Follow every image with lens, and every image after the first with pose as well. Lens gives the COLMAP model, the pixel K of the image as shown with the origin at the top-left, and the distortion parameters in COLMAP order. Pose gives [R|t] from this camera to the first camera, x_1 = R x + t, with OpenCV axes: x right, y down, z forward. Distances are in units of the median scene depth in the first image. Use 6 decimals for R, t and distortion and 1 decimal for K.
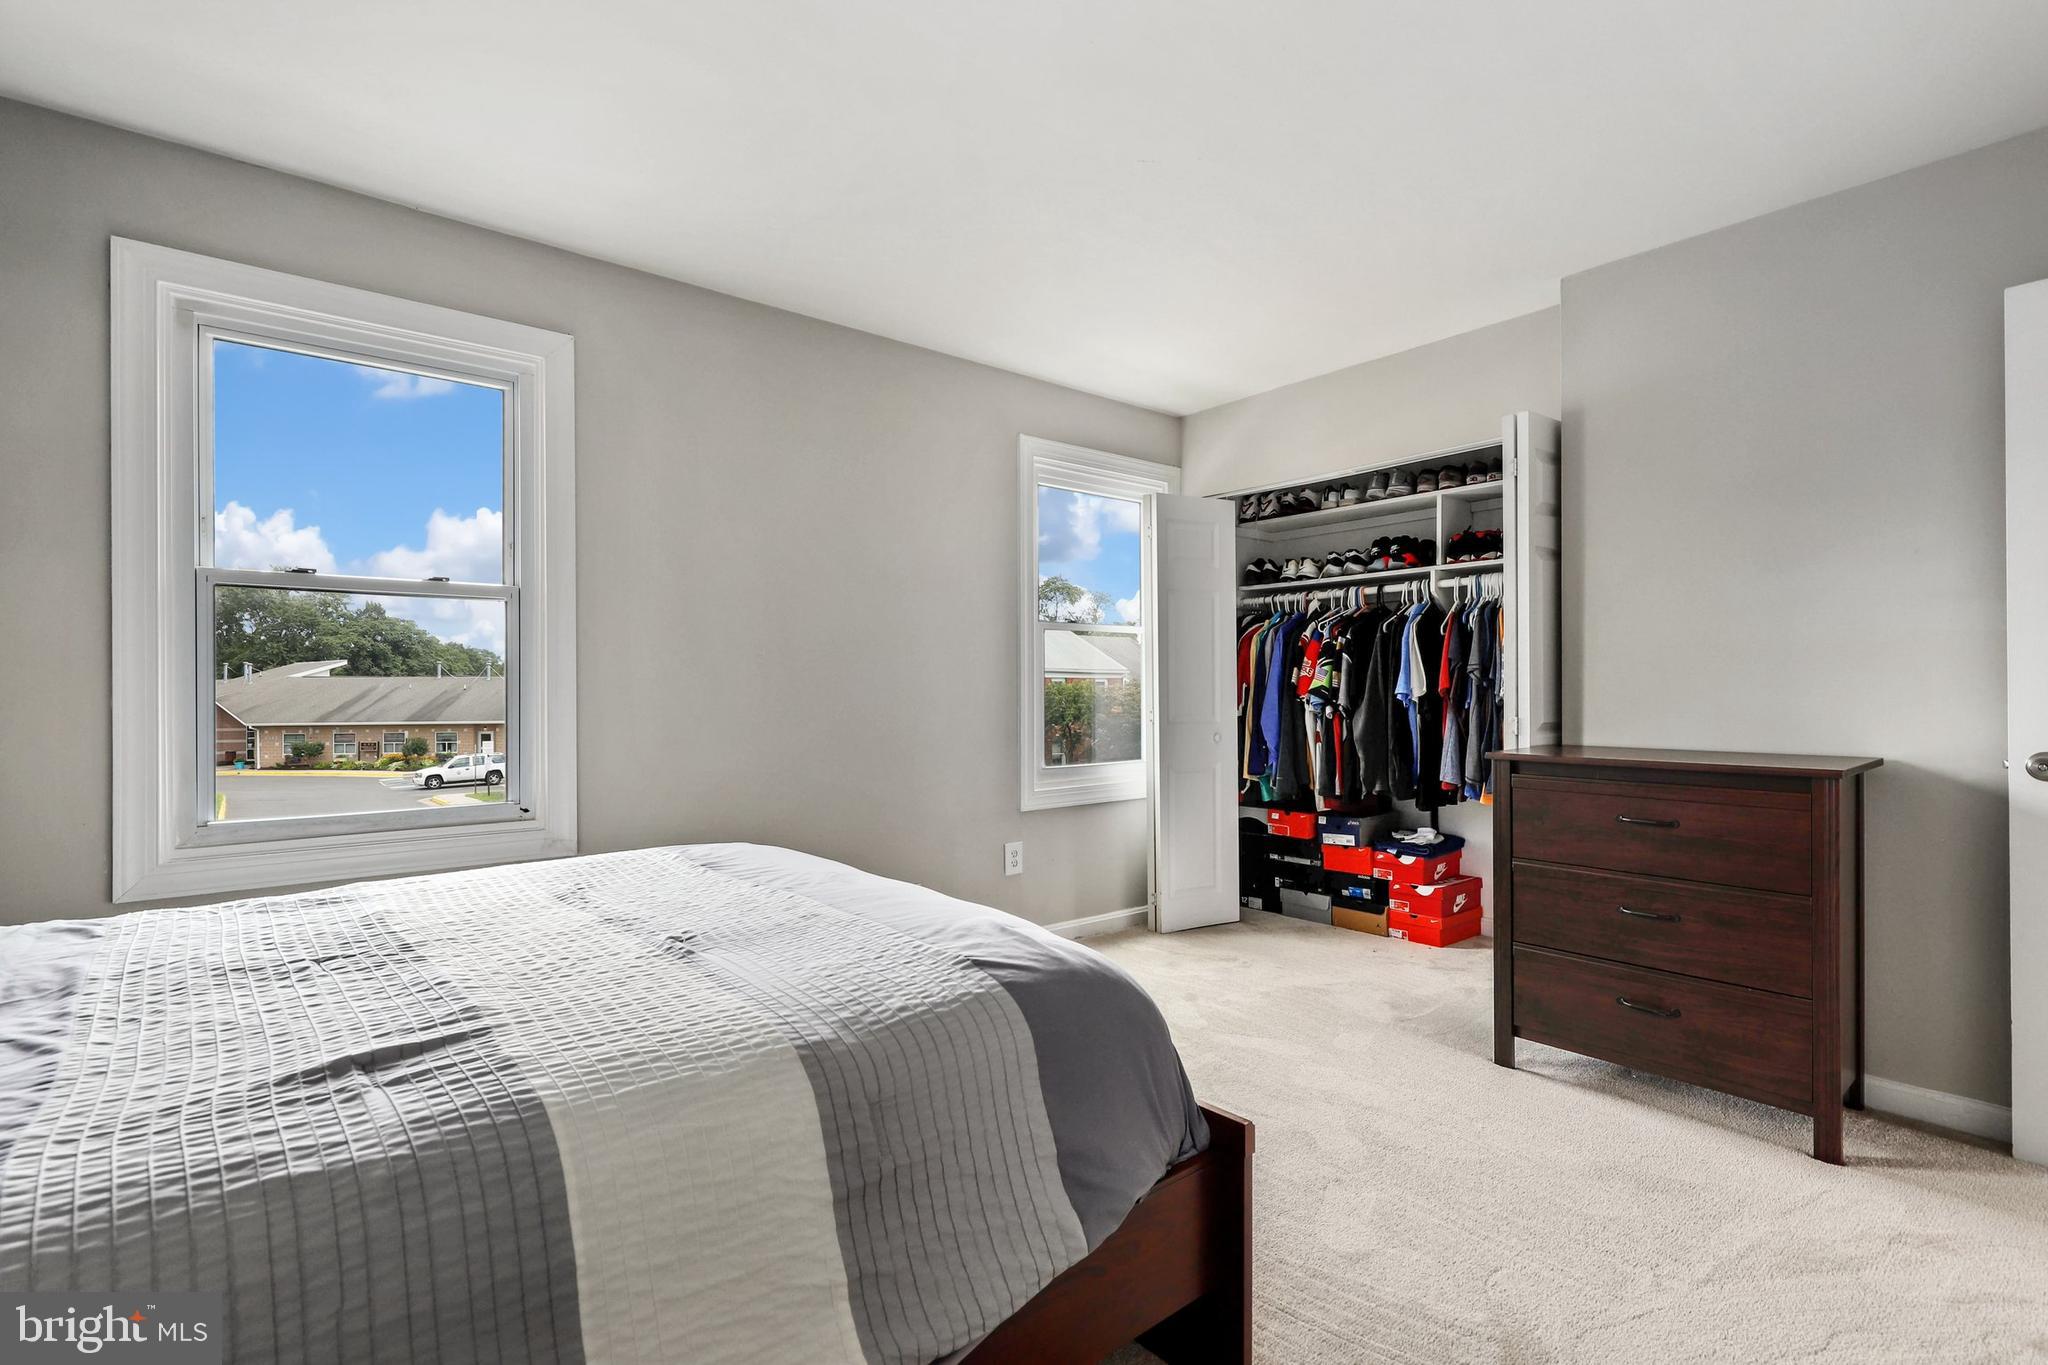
lens RADIAL K [[951.7, 0, 1021.6], [0, 951.7, 682.6], [0, 0, 1]] dist [-0.000770, 0.001050]
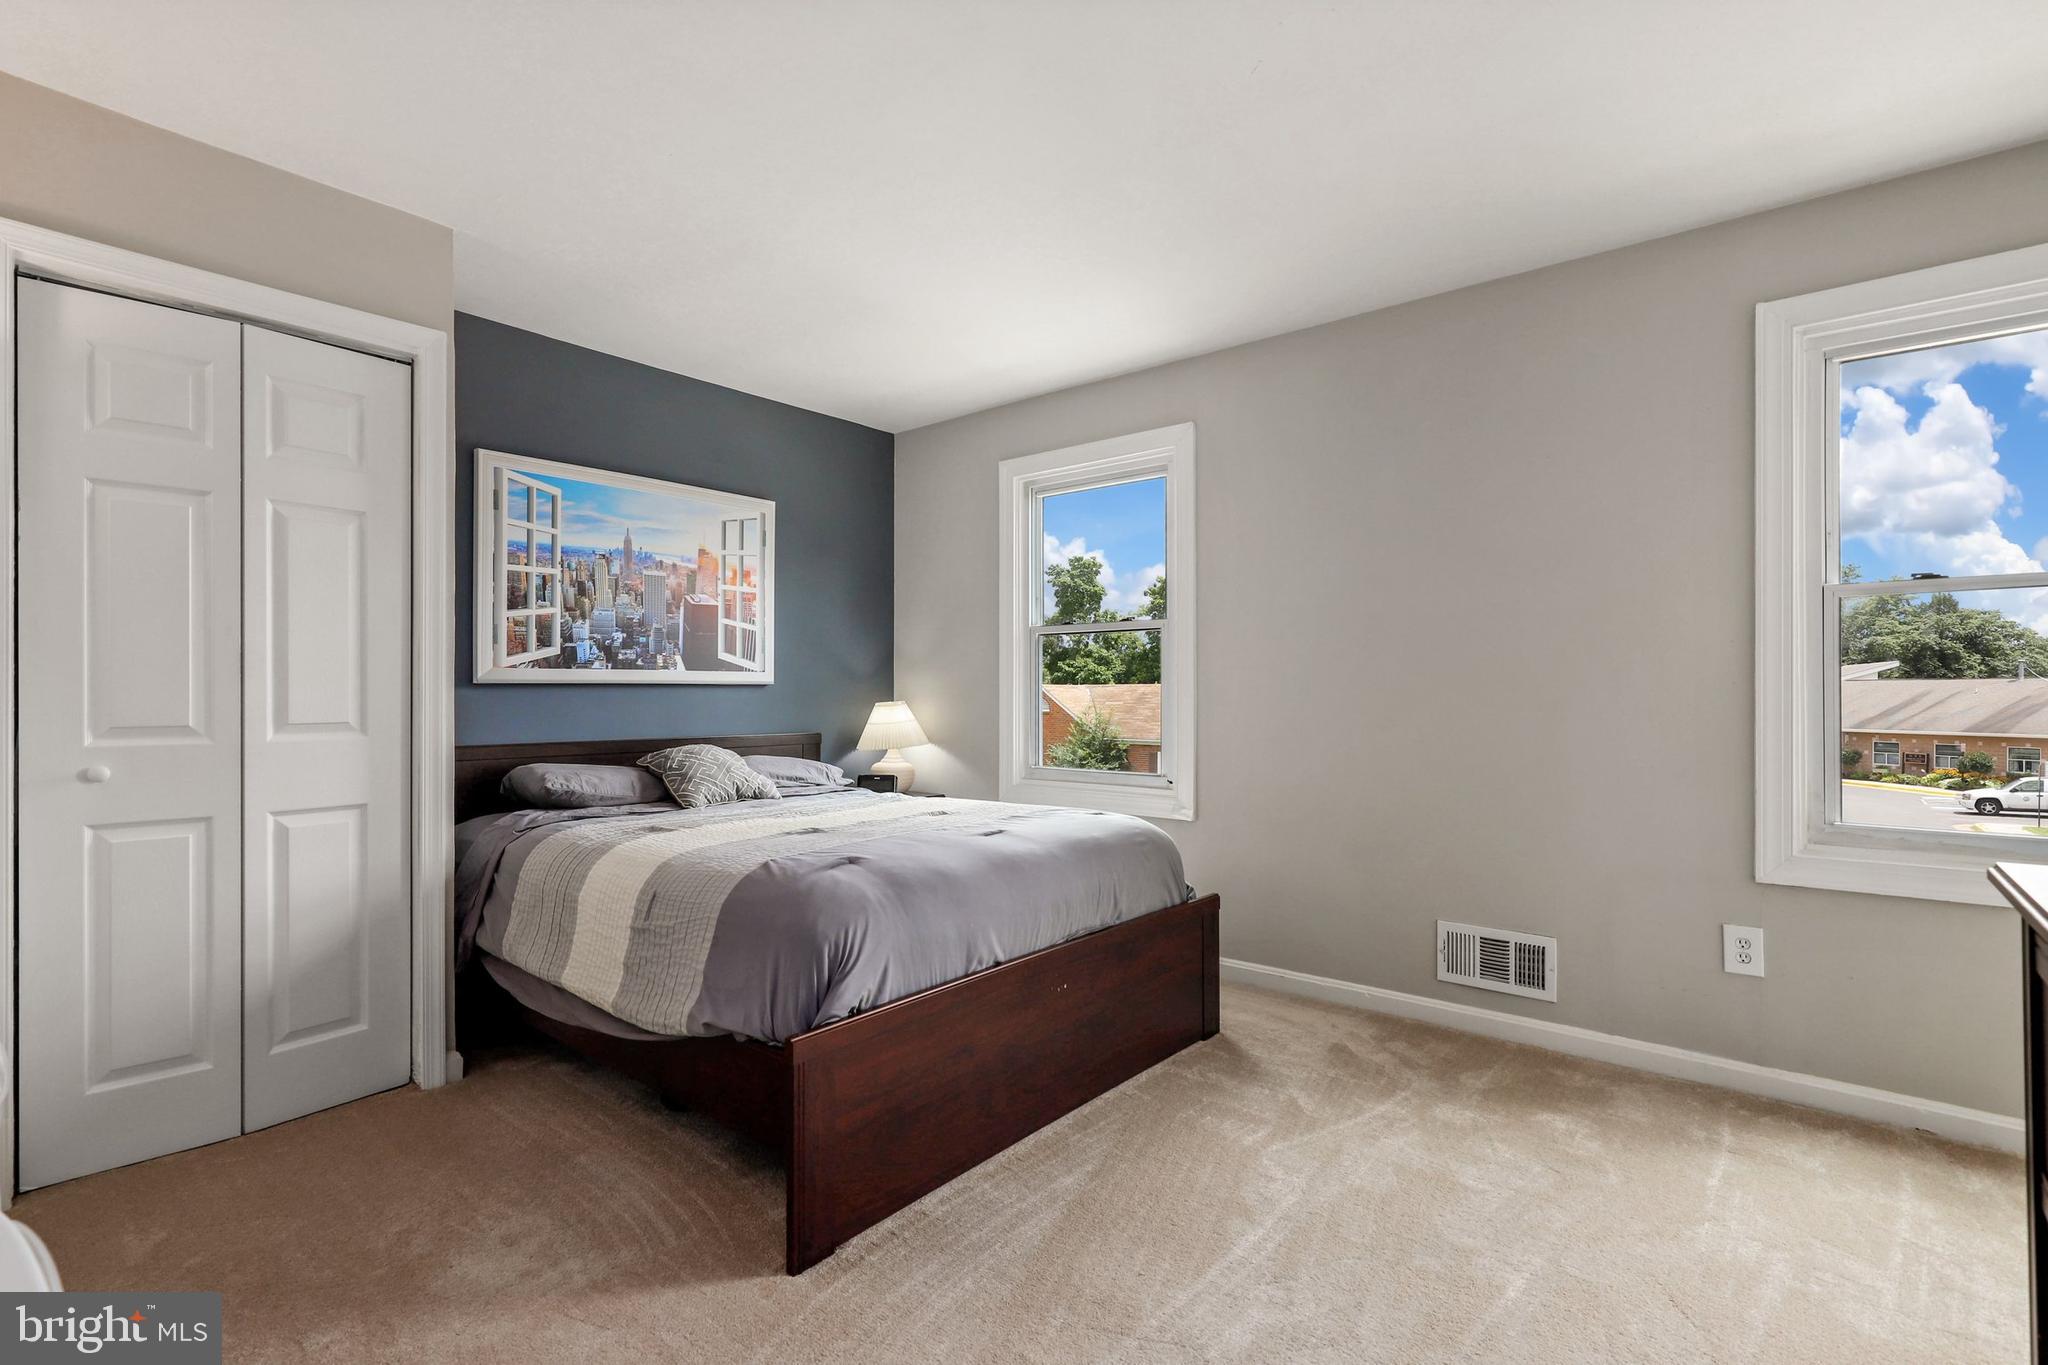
lens RADIAL K [[946.4, 0, 1024.0], [0, 946.4, 682.5], [0, 0, 1]] dist [0.000302, 0.000174]
pose [[0.191136, -0.003949, -0.981556, 0.981183], [0.000150, 0.999992, -0.003994, -0.000534], [0.981564, 0.000616, 0.191135, 0.676333]]
